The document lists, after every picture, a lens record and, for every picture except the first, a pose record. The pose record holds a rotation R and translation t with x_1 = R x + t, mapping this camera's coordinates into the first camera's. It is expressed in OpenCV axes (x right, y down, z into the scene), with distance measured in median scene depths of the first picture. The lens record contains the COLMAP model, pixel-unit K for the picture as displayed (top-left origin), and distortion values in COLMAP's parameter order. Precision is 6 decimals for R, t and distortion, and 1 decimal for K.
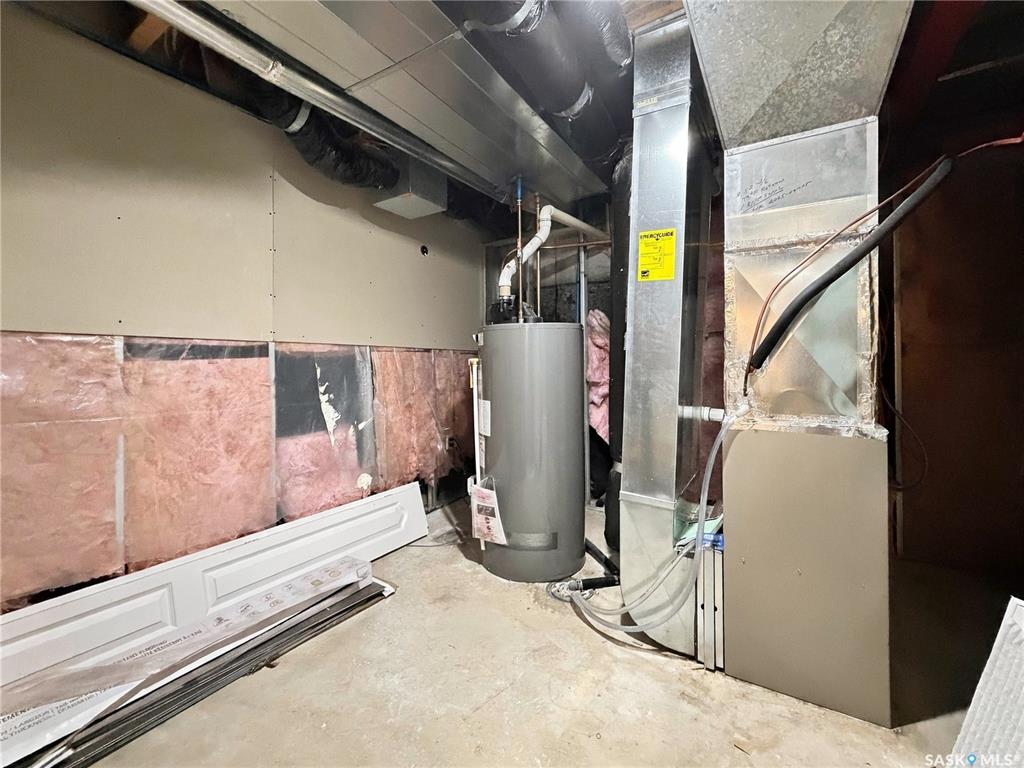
lens RADIAL K [[425.7, 0, 512.4], [0, 425.7, 374.3], [0, 0, 1]] dist [0.004375, 0.000177]
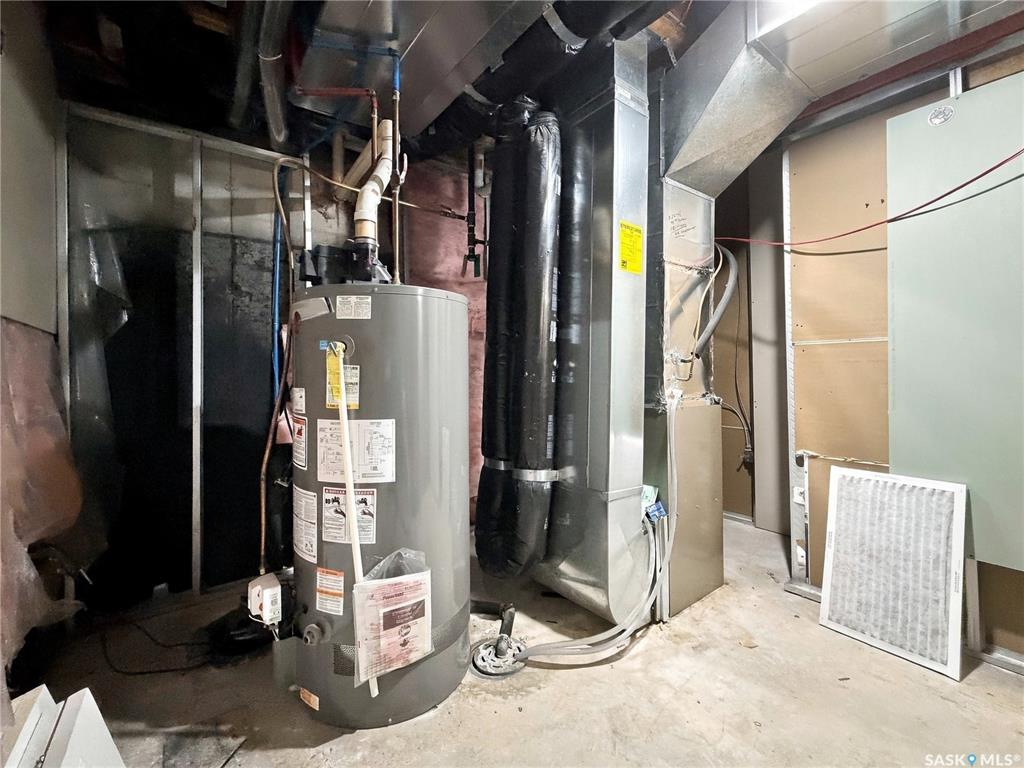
lens RADIAL K [[425.7, 0, 510.0], [0, 425.7, 378.2], [0, 0, 1]] dist [0.004375, 0.000177]
pose [[0.358565, -0.003058, 0.933500, -0.524491], [0.023538, 0.999706, -0.005766, 0.015338], [-0.933208, 0.024040, 0.358532, 0.648132]]
